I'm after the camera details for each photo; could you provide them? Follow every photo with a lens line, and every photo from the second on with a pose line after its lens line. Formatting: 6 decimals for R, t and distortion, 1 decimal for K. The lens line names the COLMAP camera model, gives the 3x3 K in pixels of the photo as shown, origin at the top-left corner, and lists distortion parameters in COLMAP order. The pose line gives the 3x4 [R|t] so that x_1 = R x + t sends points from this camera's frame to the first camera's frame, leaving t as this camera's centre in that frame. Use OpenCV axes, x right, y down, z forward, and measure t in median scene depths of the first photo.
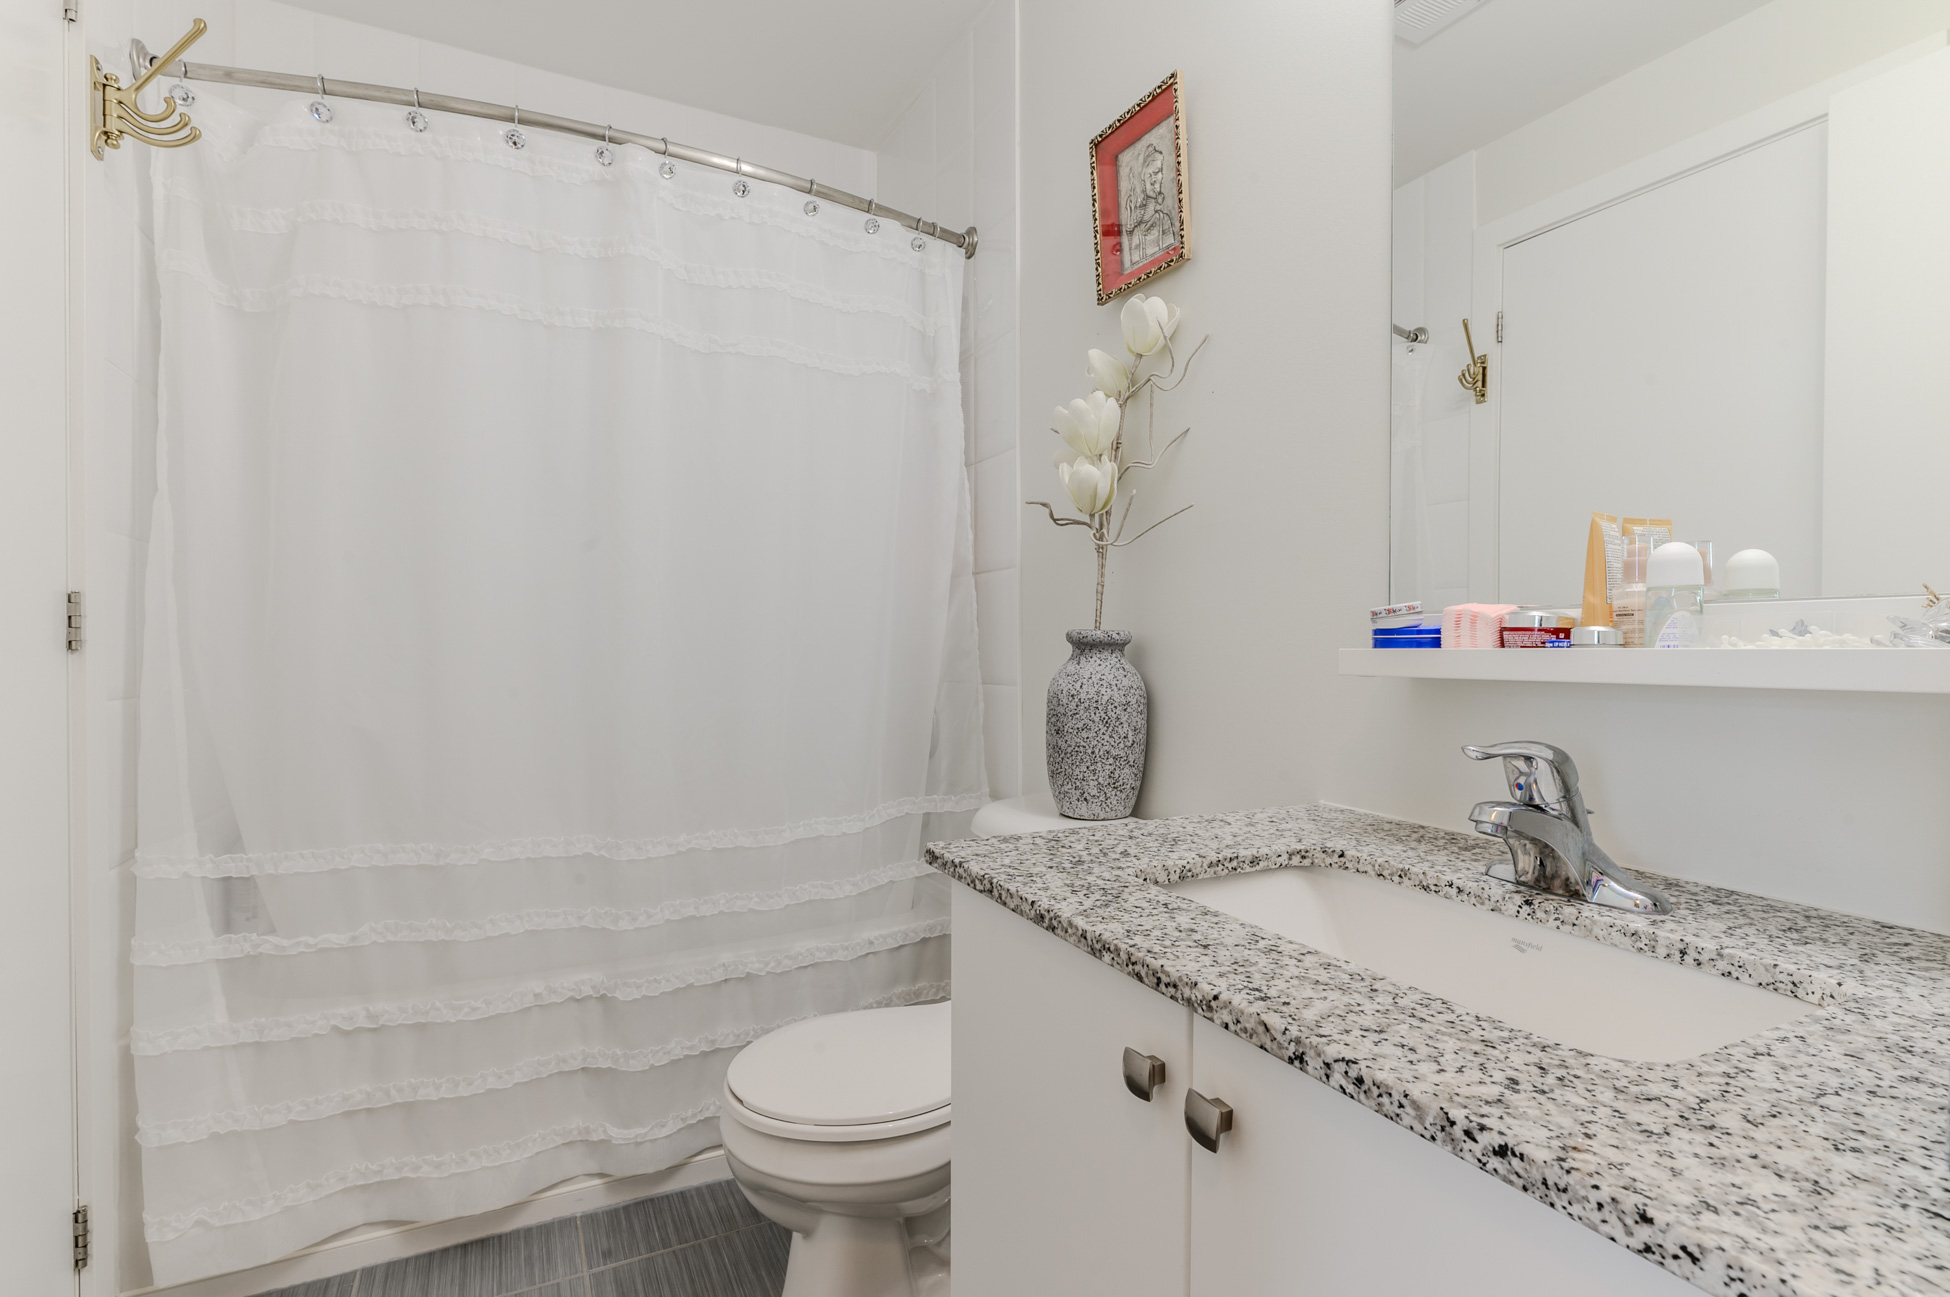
lens RADIAL K [[941.3, 0, 975.0], [0, 941.3, 648.5], [0, 0, 1]] dist [-0.000318, -0.000229]
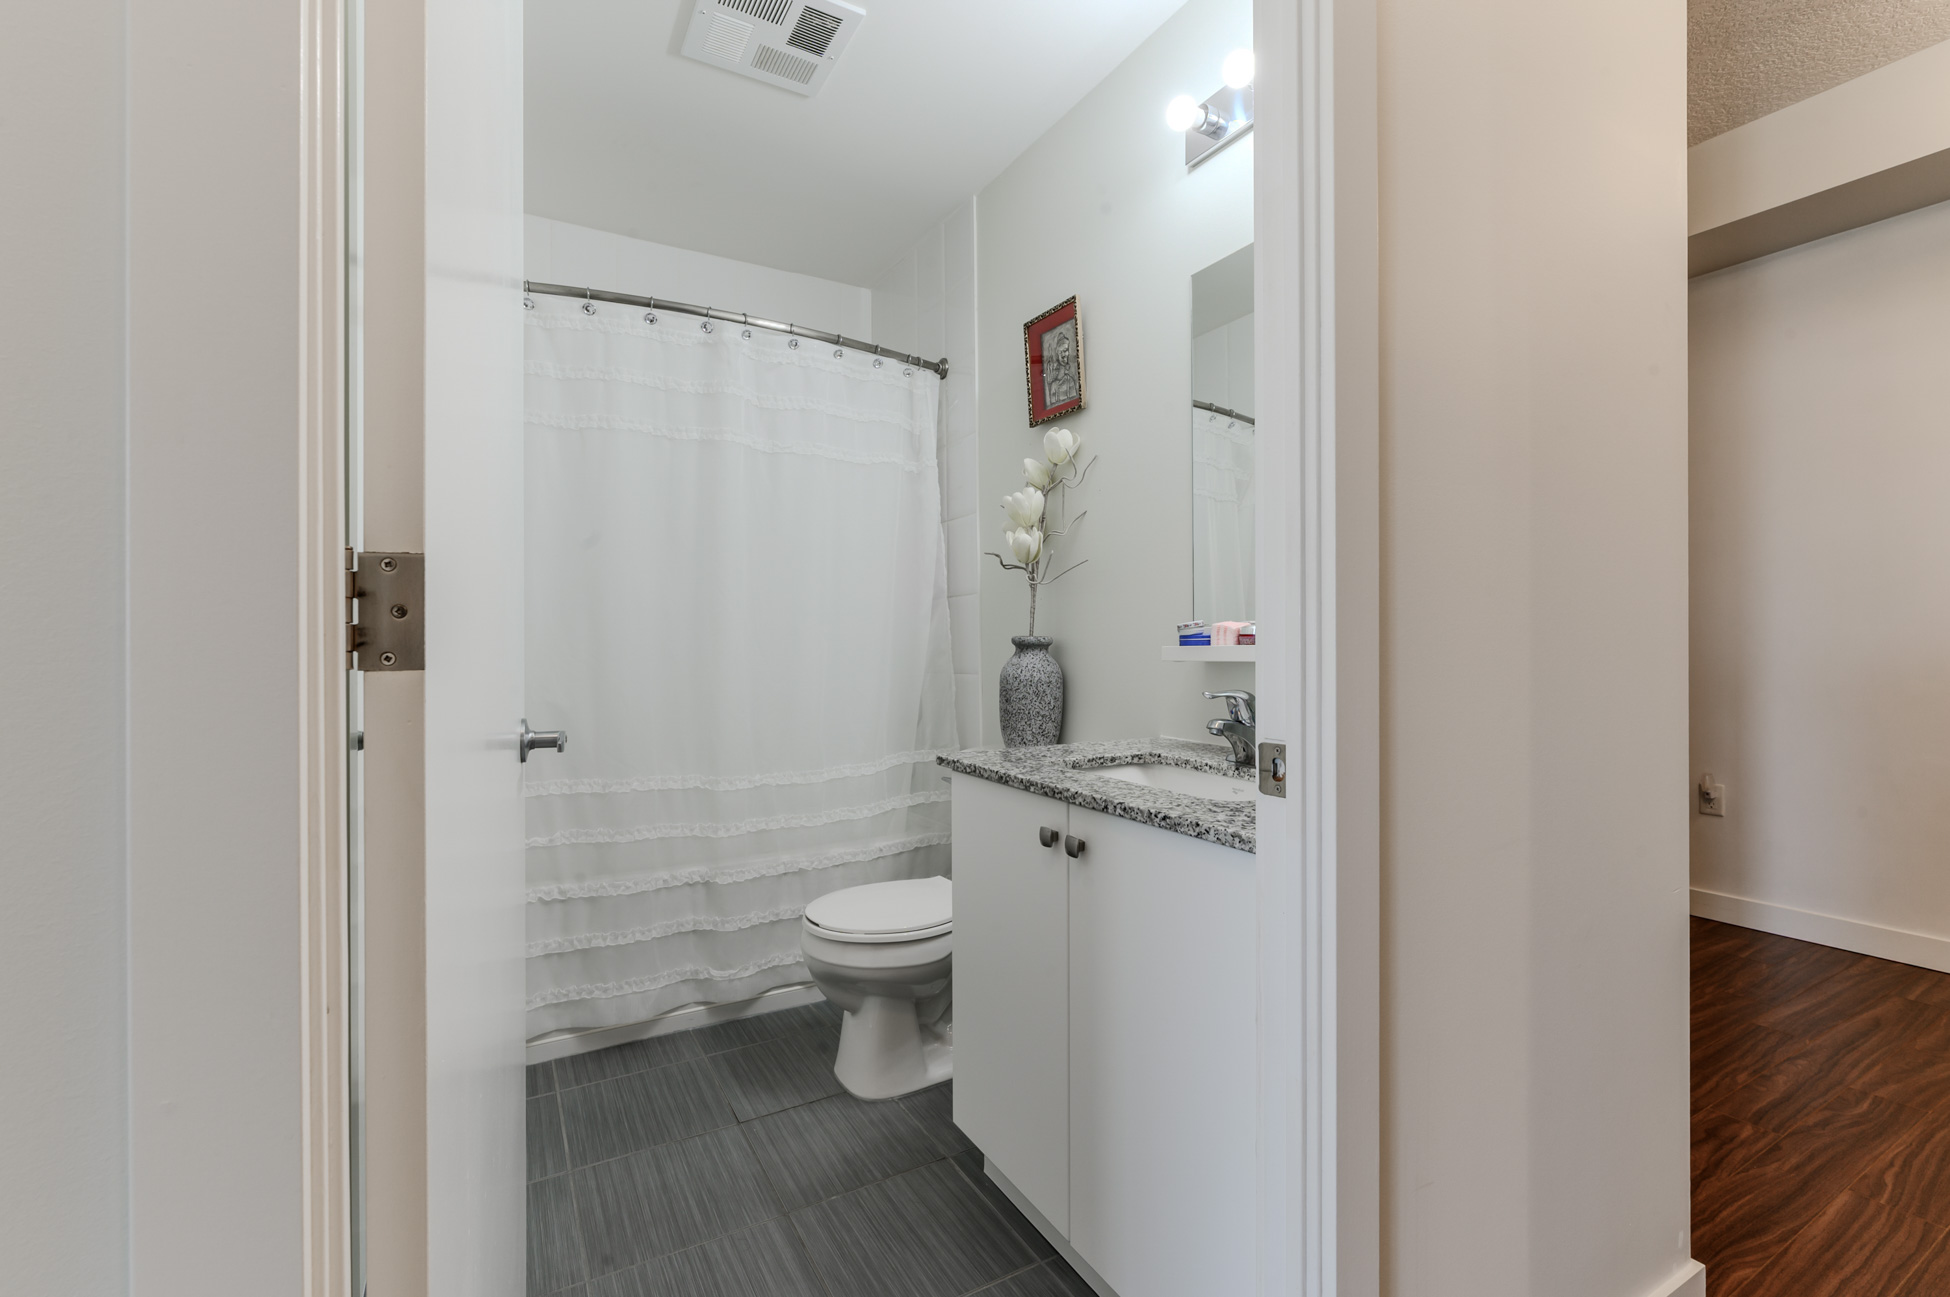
lens RADIAL K [[865.3, 0, 981.6], [0, 865.3, 638.8], [0, 0, 1]] dist [0.030088, 0.000038]
pose [[0.998005, -0.007324, 0.062712, -0.044549], [0.008214, 0.999869, -0.013946, 0.004236], [-0.062602, 0.014433, 0.997934, -0.447339]]
